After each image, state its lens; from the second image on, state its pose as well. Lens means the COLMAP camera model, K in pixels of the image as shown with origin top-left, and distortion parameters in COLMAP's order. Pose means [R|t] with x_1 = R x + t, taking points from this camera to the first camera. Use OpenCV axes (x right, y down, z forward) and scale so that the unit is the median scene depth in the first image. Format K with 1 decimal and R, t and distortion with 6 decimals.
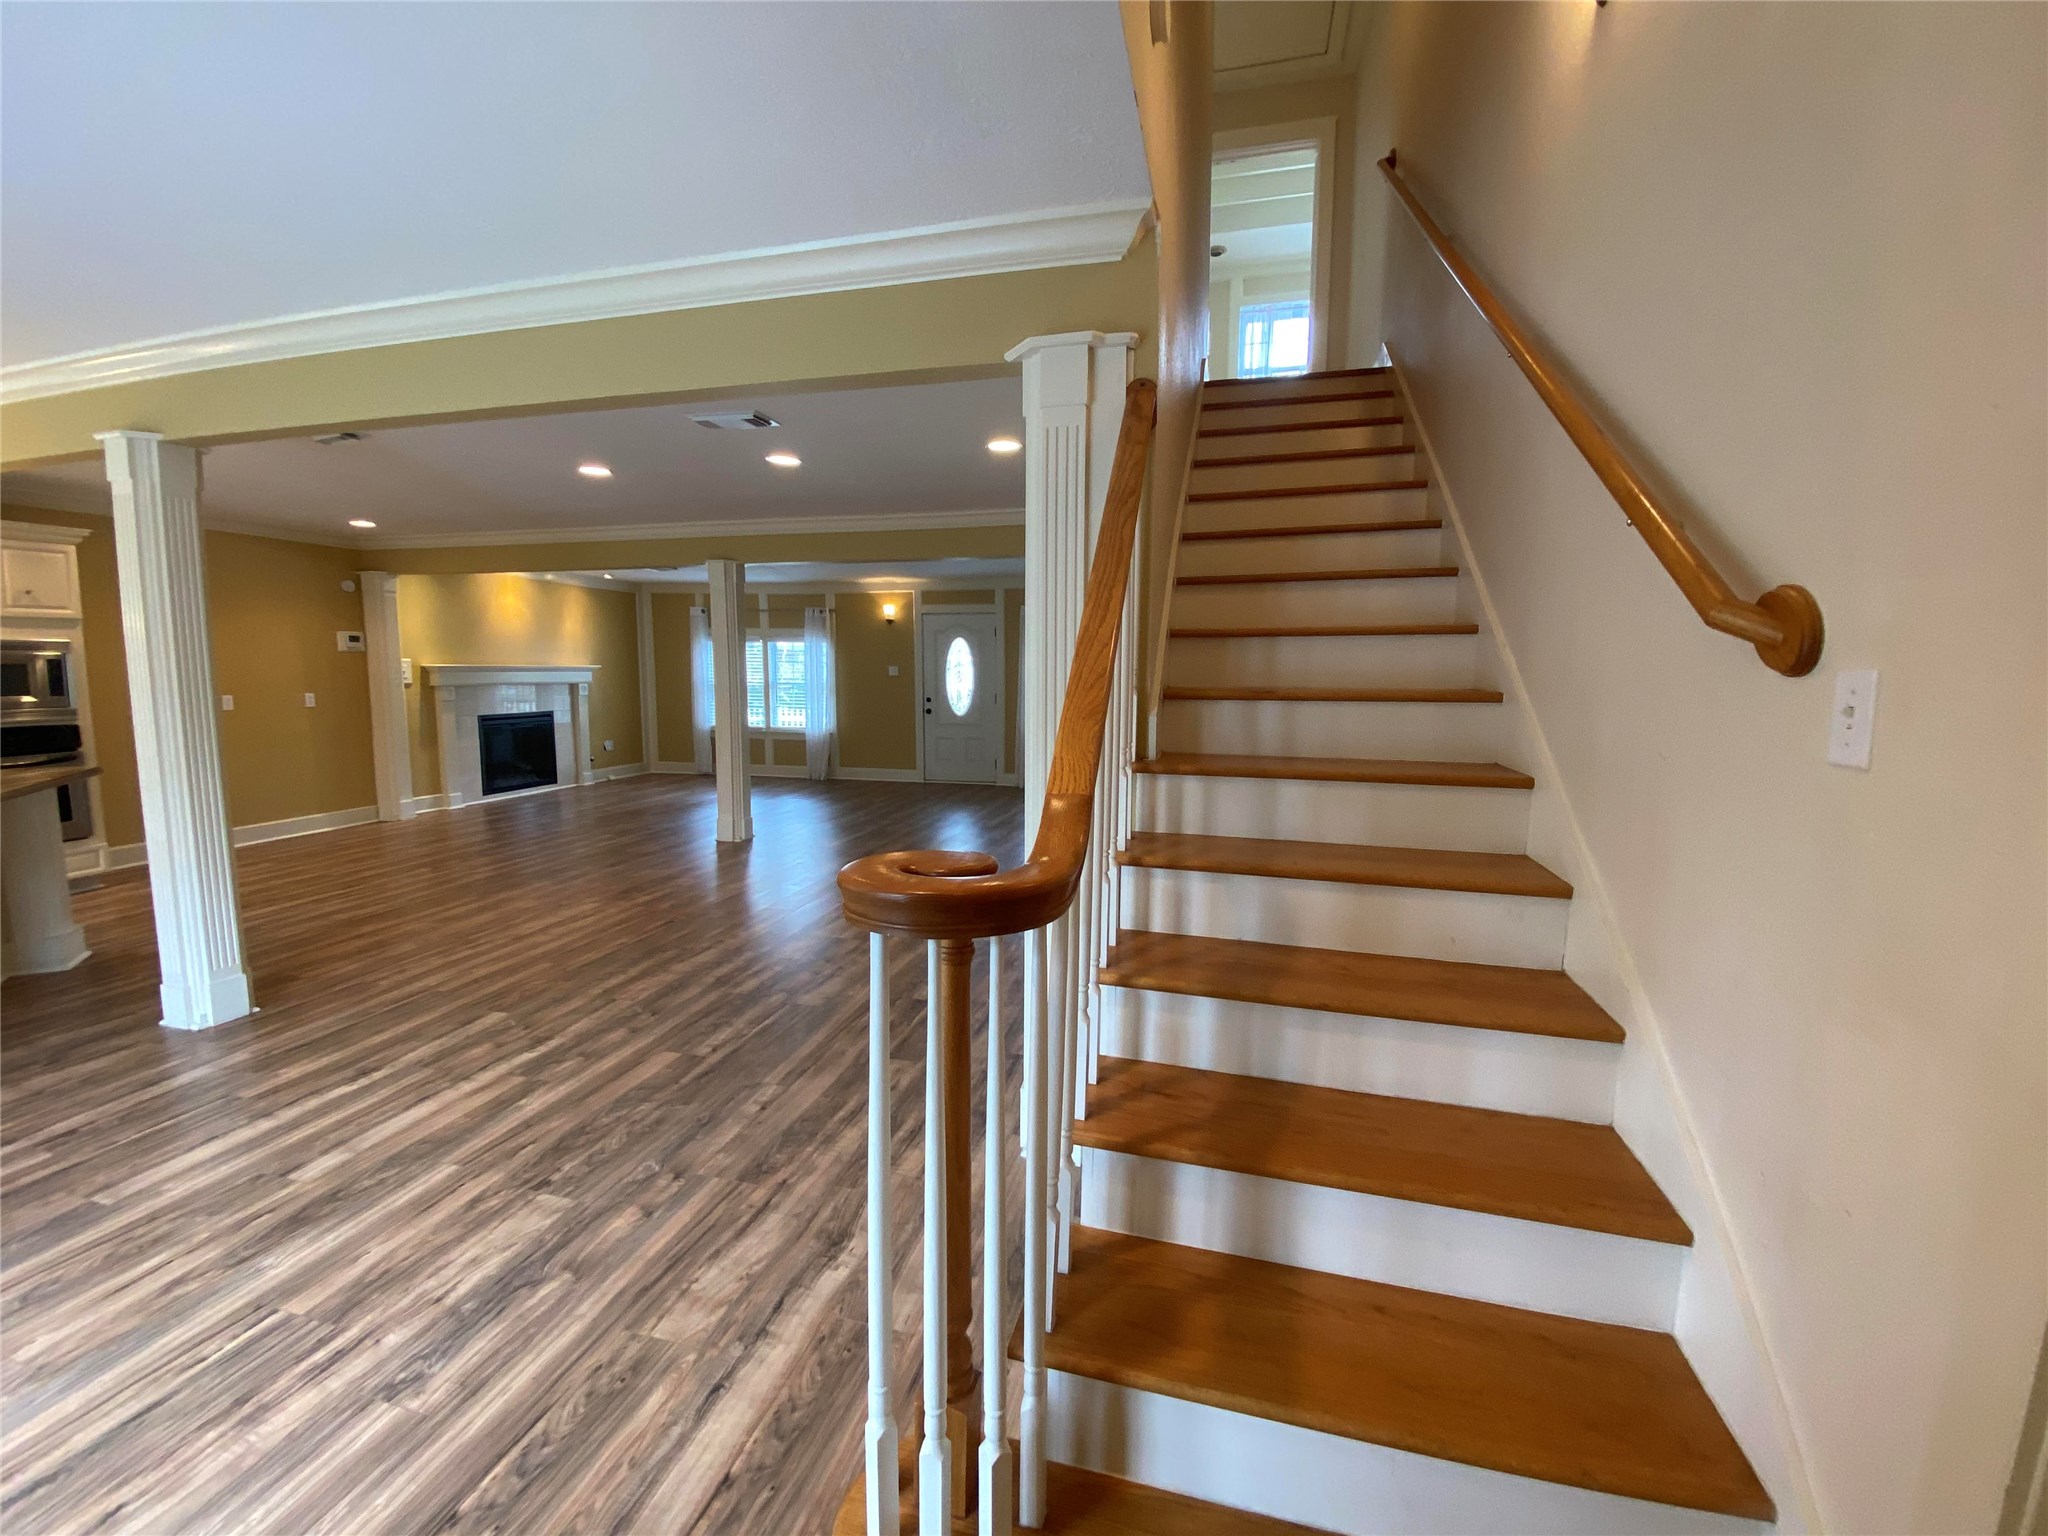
lens RADIAL K [[819.6, 0, 1019.4], [0, 819.6, 762.7], [0, 0, 1]] dist [0.006580, -0.016230]
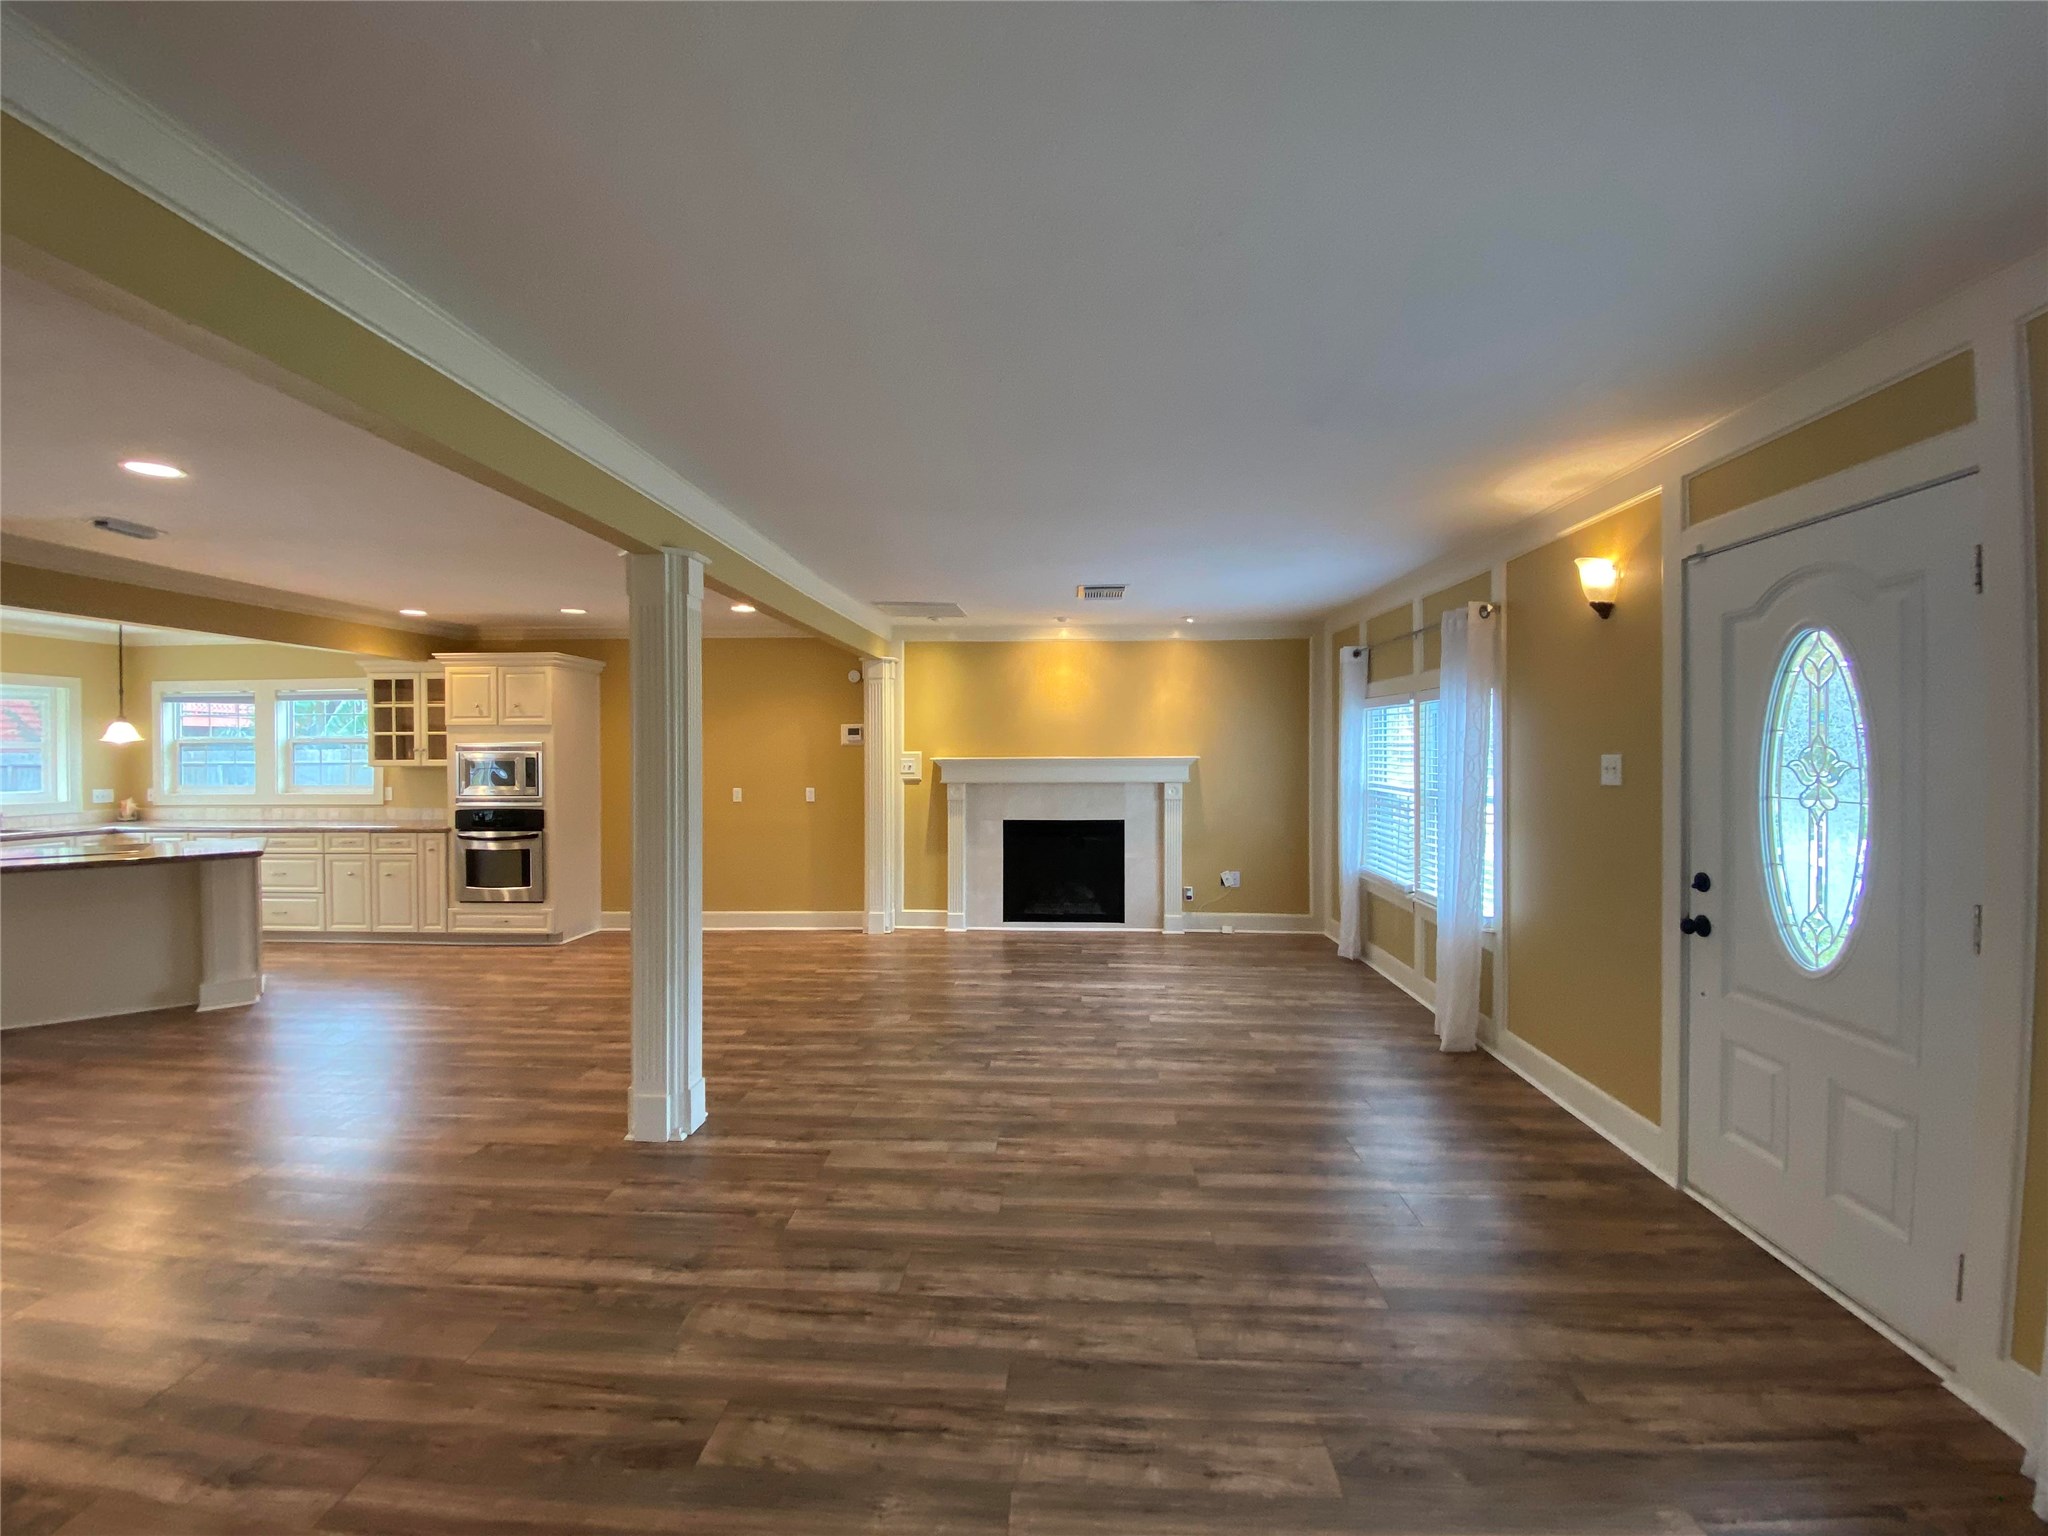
lens RADIAL K [[819.6, 0, 1019.4], [0, 819.6, 762.7], [0, 0, 1]] dist [0.006580, -0.016230]
pose [[0.180995, 0.008516, -0.983447, 0.327981], [-0.102370, 0.994694, -0.010227, -0.291925], [0.978142, 0.102527, 0.180907, 2.378147]]
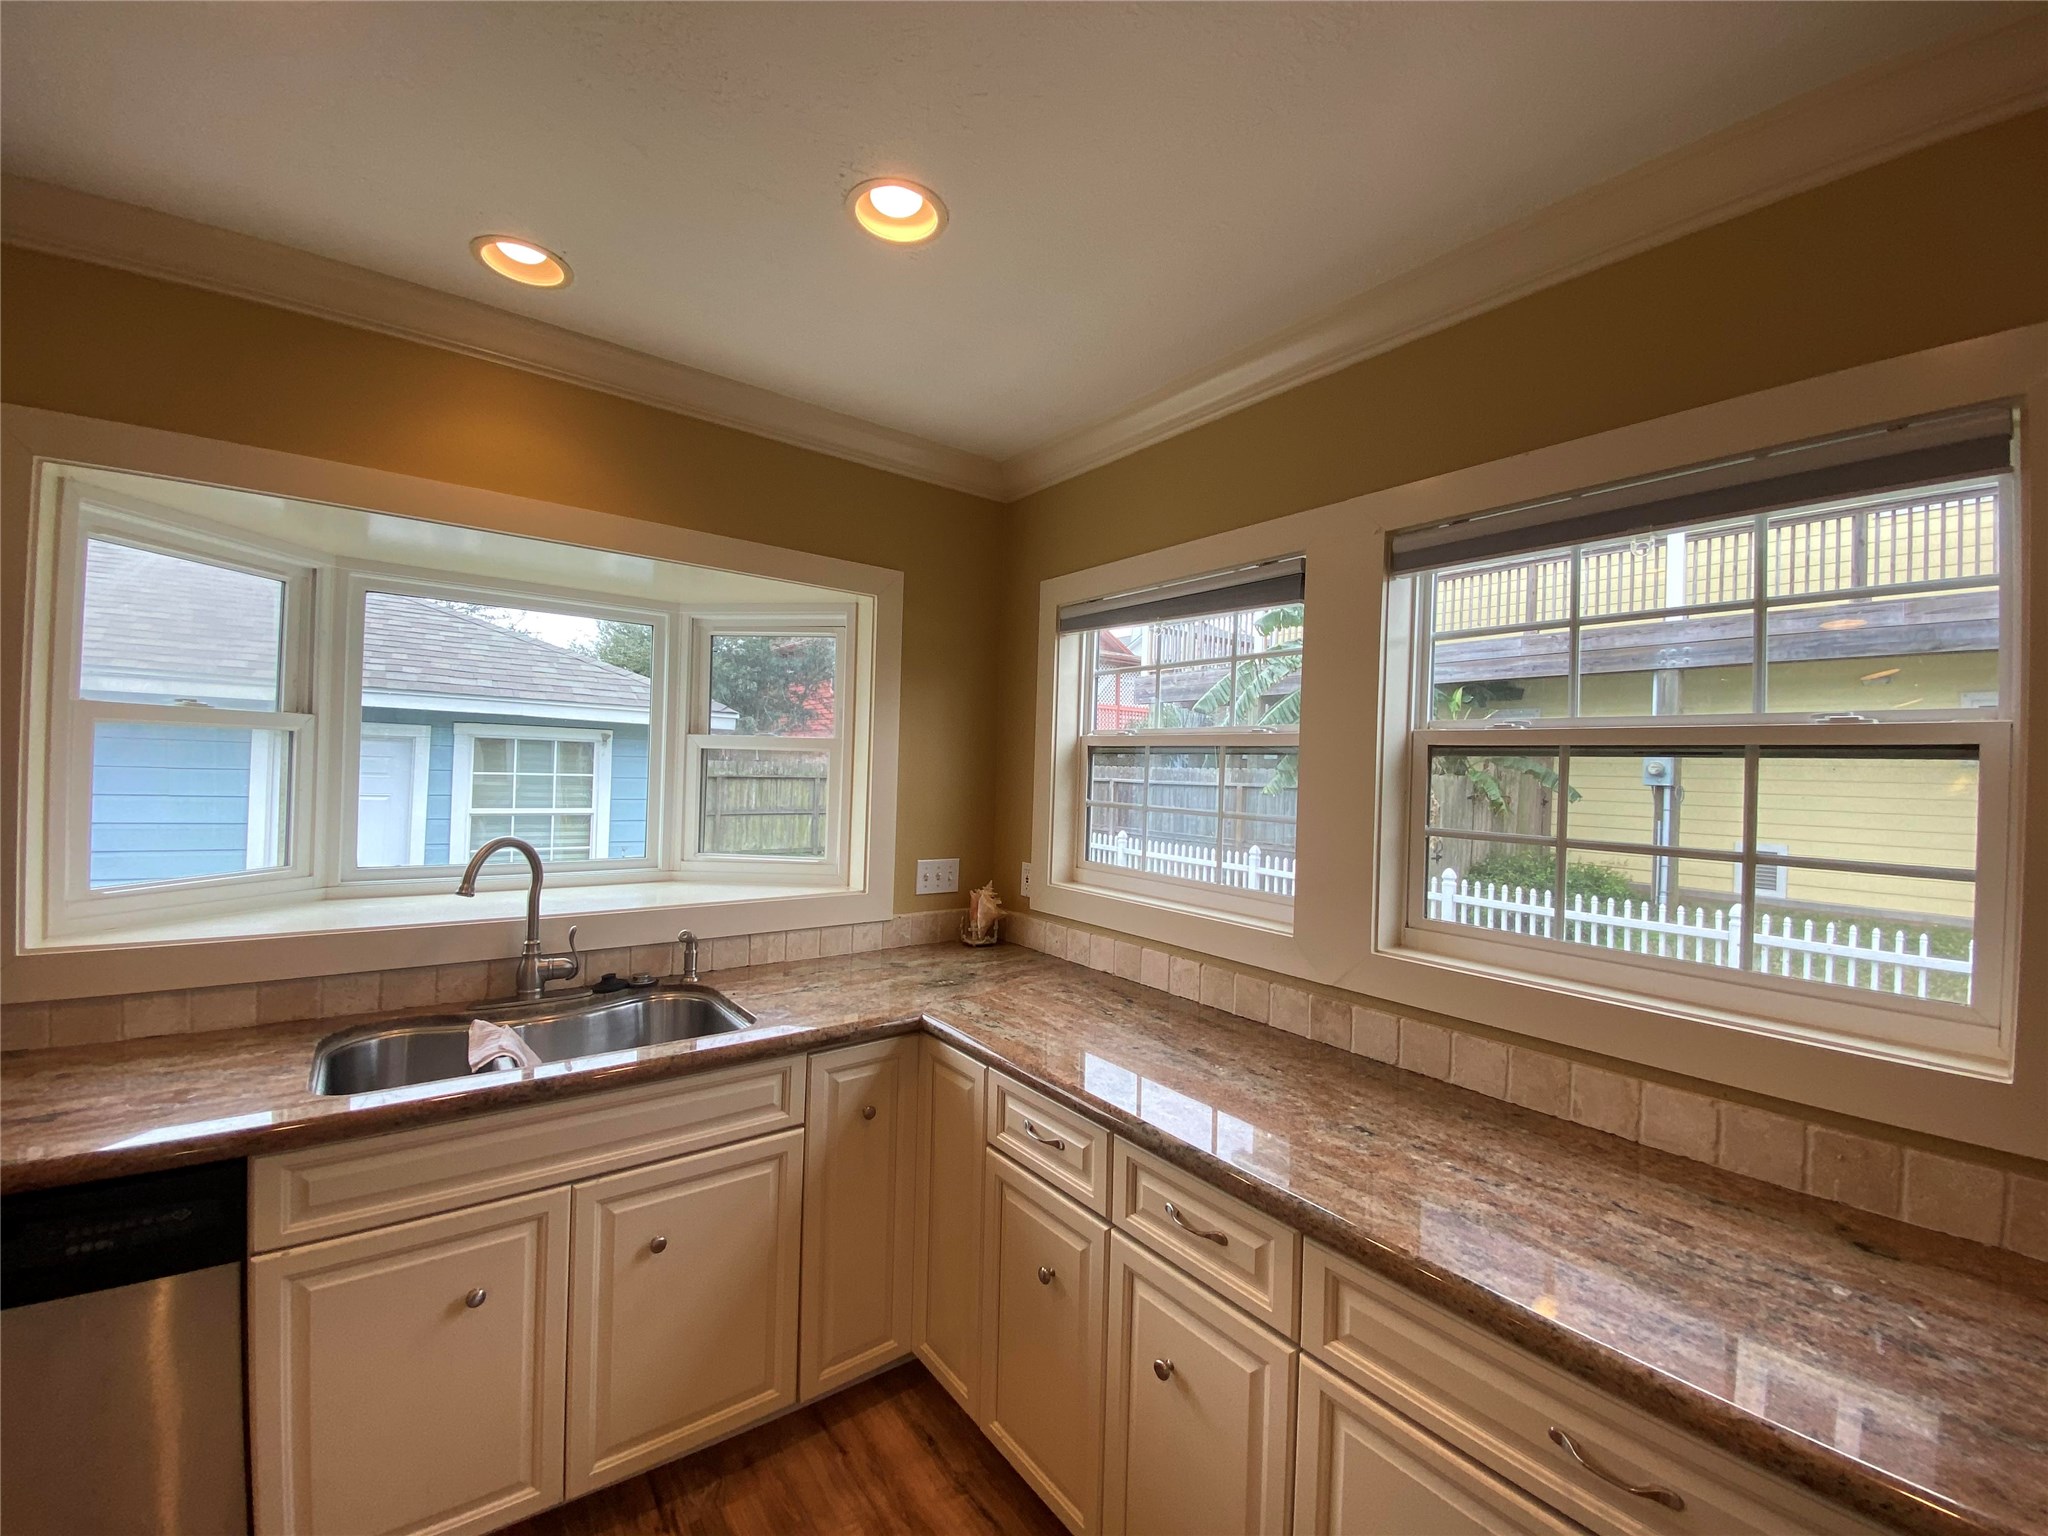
lens RADIAL K [[839.2, 0, 1030.5], [0, 839.2, 763.7], [0, 0, 1]] dist [0.033510, -0.031550]
pose [[-0.629688, -0.020550, -0.776576, -1.688745], [-0.114178, 0.991242, 0.066350, -0.154916], [0.768412, 0.130448, -0.626519, 0.929996]]
